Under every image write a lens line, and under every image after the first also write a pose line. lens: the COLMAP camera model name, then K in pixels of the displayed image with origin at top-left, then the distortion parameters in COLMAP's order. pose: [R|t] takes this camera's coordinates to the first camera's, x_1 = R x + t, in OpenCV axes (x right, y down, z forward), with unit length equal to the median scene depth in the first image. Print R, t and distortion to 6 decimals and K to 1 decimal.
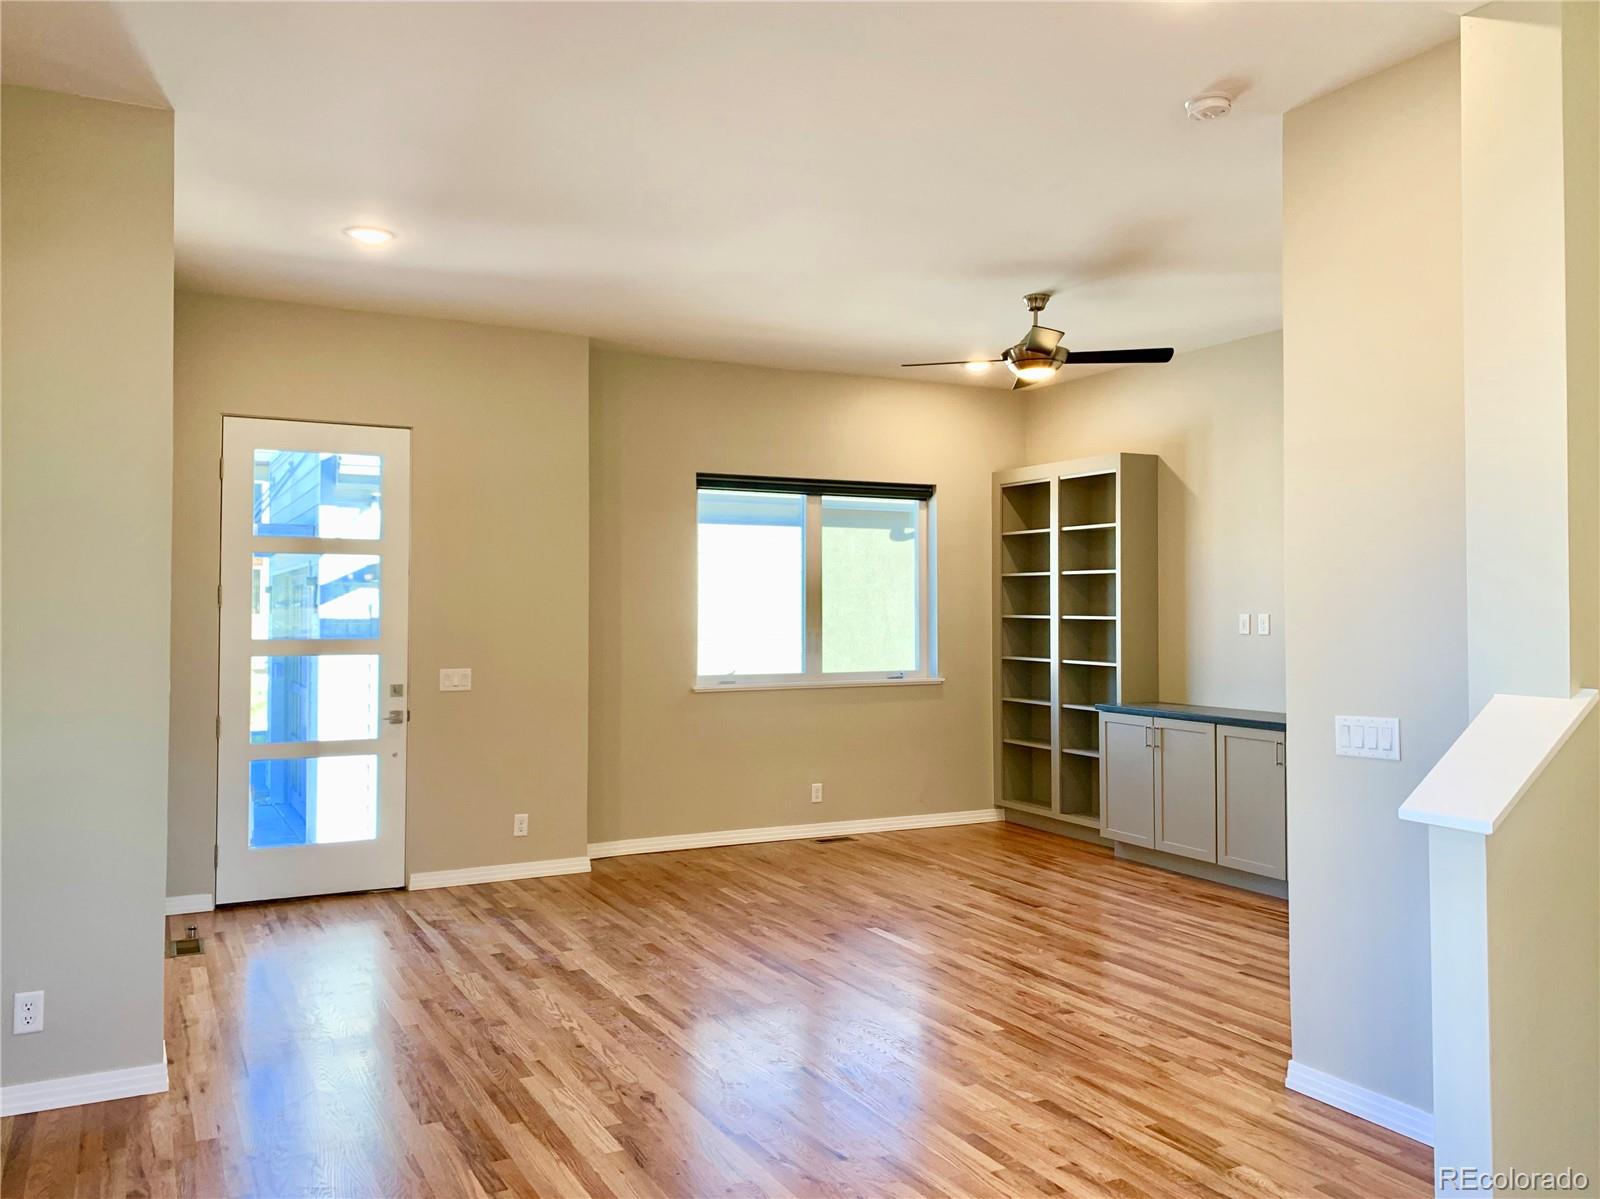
lens RADIAL K [[1263.8, 0, 796.9], [0, 1263.8, 577.2], [0, 0, 1]] dist [0.065289, -0.060768]
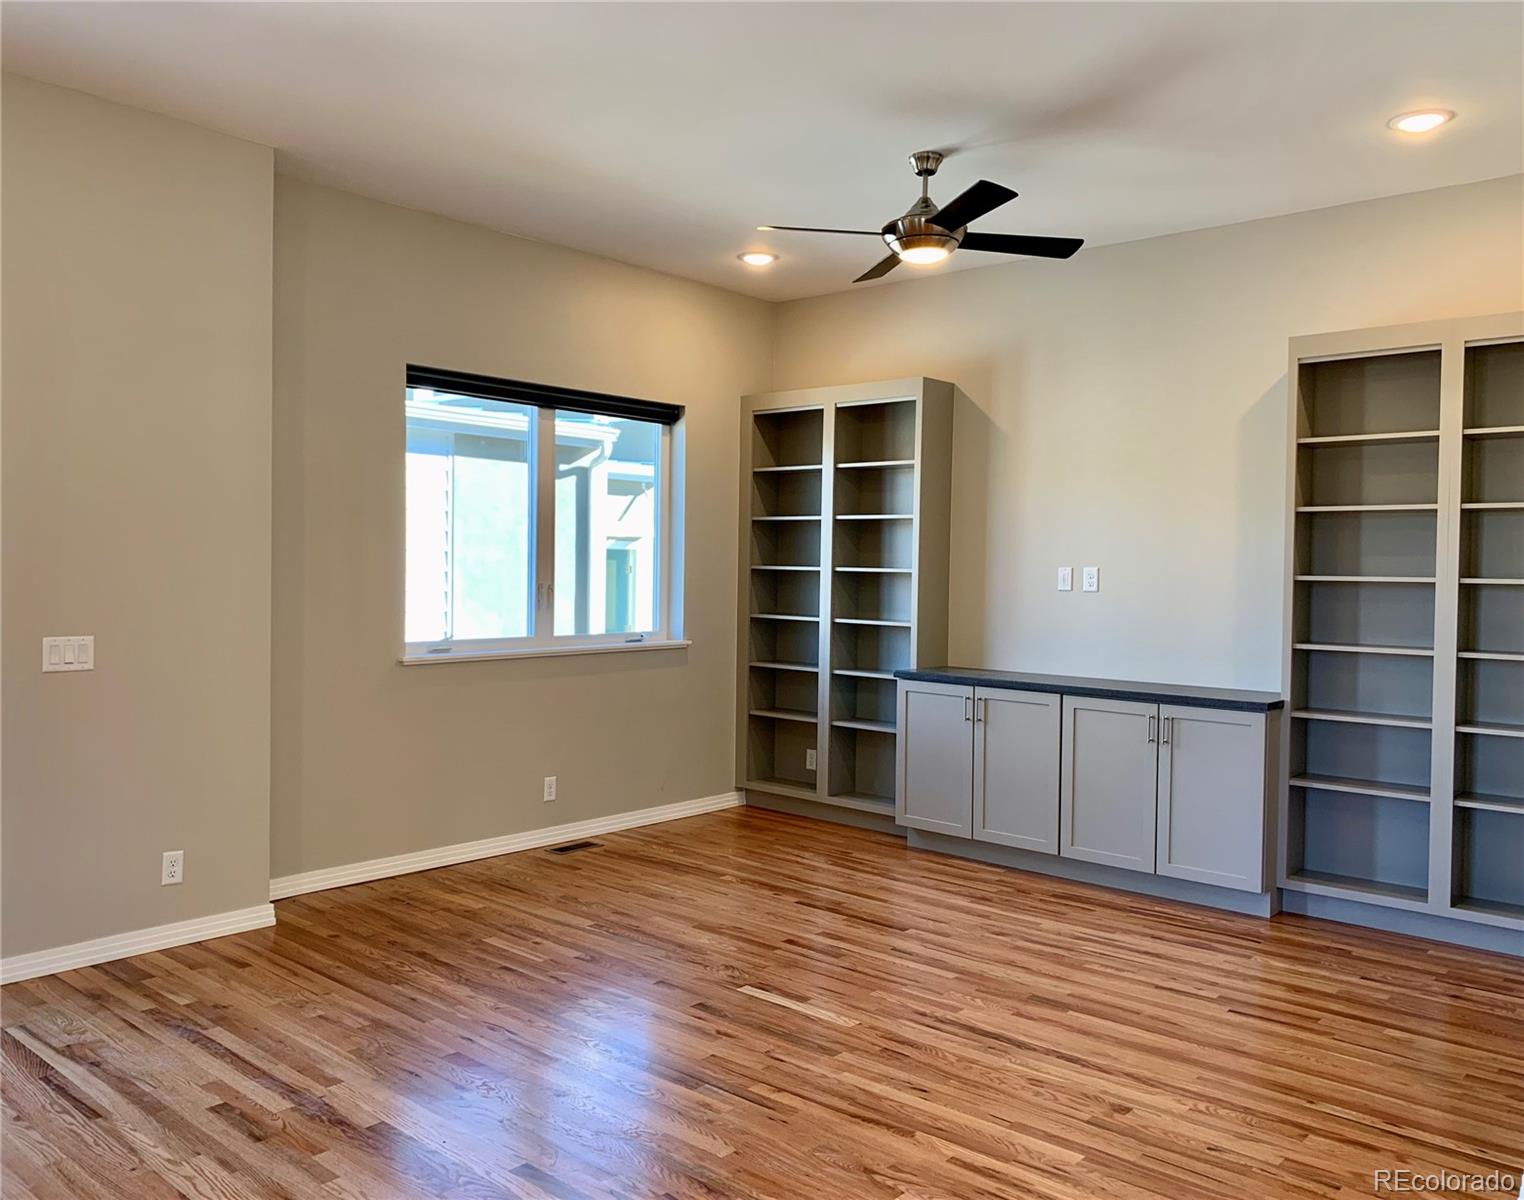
lens RADIAL K [[1242.8, 0, 749.6], [0, 1242.8, 600.7], [0, 0, 1]] dist [0.017227, 0.000696]
pose [[0.937136, 0.002982, 0.348952, -0.155916], [-0.023962, 0.998153, 0.055822, 0.008911], [-0.348141, -0.060675, 0.935477, 0.272295]]
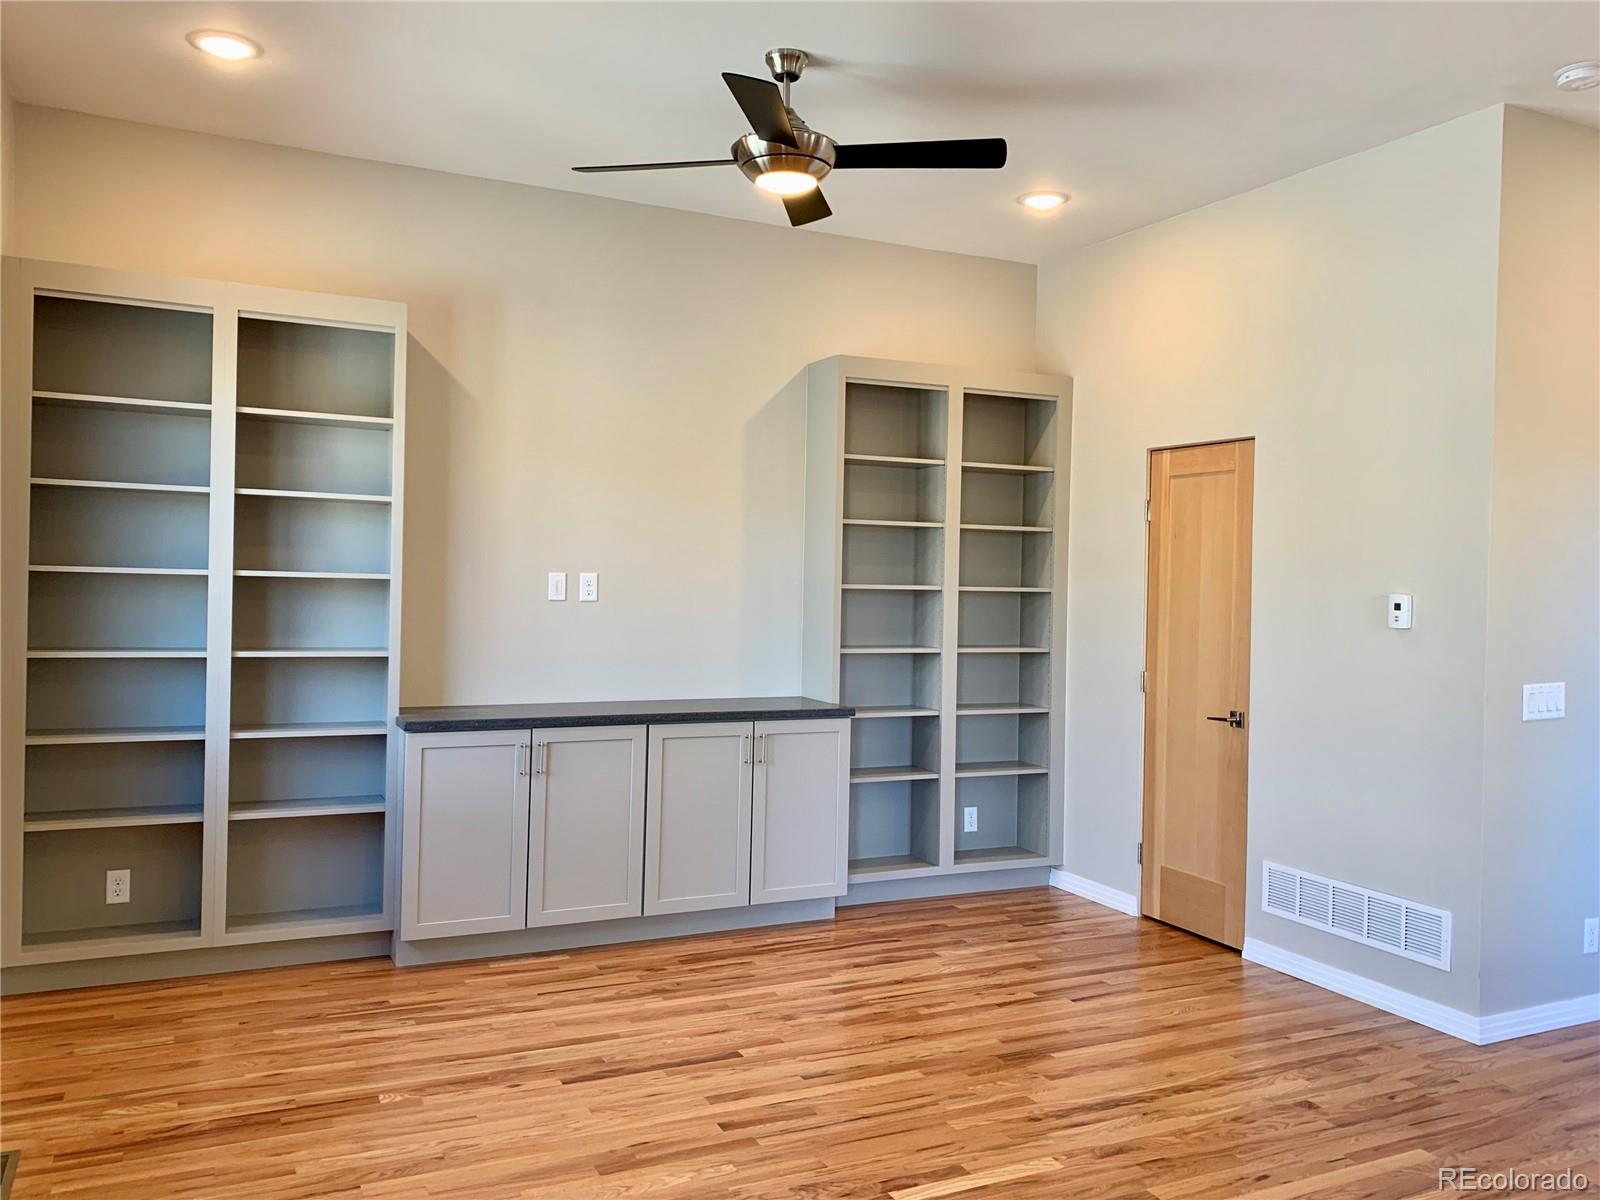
lens RADIAL K [[1263.8, 0, 796.9], [0, 1263.8, 577.7], [0, 0, 1]] dist [0.065289, -0.060768]
pose [[0.016776, -0.005536, 0.999844, -0.376250], [-0.057393, 0.998331, 0.006491, 0.019315], [-0.998211, -0.057493, 0.016431, 0.854015]]
